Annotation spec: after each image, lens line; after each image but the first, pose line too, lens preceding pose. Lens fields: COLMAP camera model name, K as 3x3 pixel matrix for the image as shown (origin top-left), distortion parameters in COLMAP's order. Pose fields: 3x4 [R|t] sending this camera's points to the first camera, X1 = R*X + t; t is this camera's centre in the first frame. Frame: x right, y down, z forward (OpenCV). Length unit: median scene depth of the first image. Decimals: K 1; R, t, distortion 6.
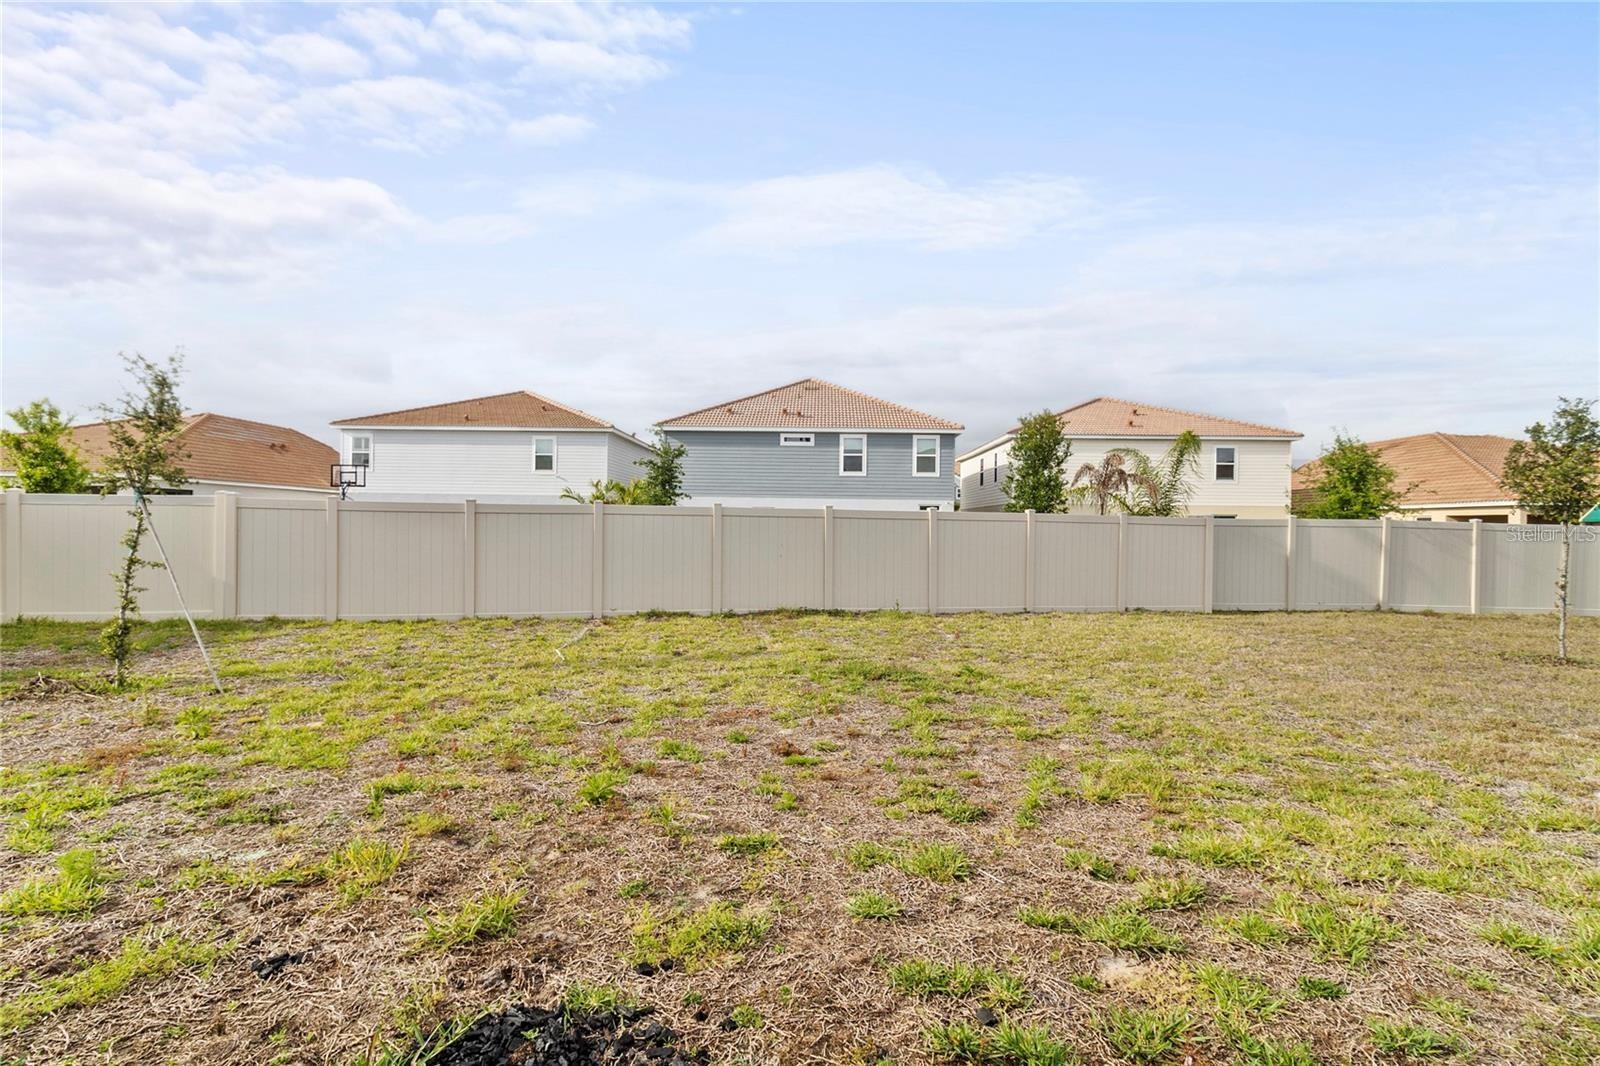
lens RADIAL K [[766.3, 0, 795.6], [0, 766.3, 535.6], [0, 0, 1]] dist [0.001208, -0.000283]
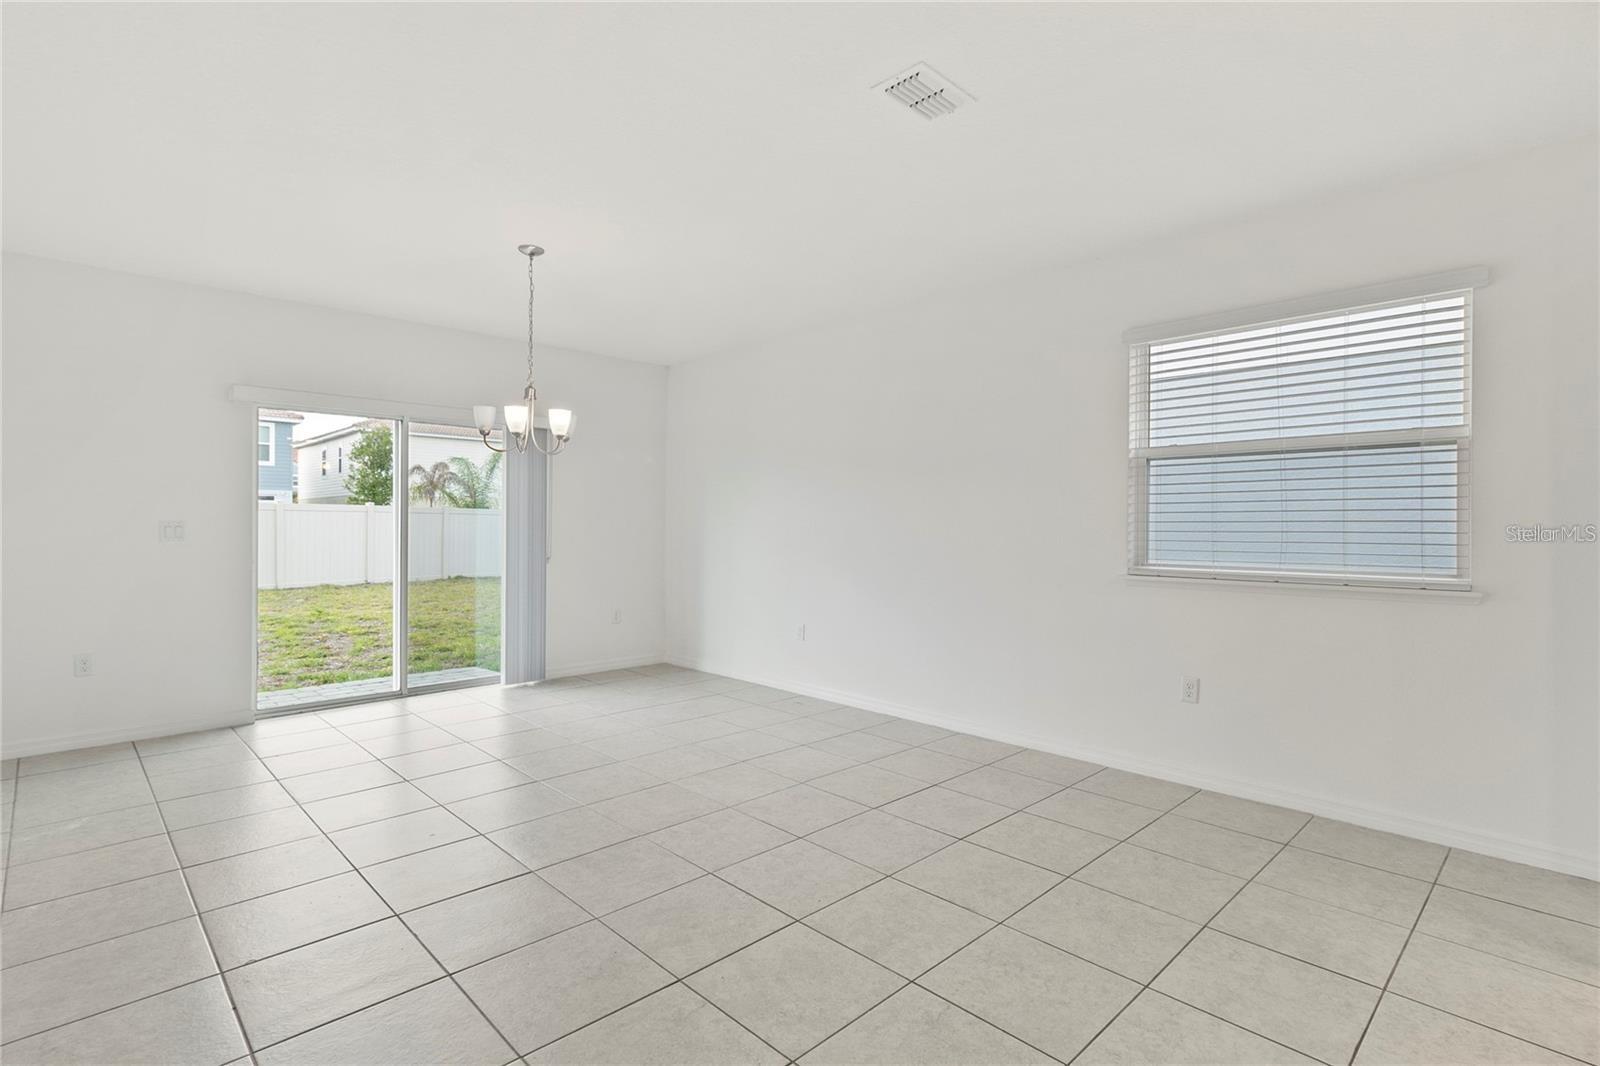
lens RADIAL K [[766.3, 0, 803.2], [0, 766.3, 517.8], [0, 0, 1]] dist [0.001208, -0.000283]
pose [[0.697174, -0.000188, 0.716902, -0.096651], [0.007408, 0.999948, -0.006943, 0.004867], [-0.716864, 0.010151, 0.697139, -0.372512]]
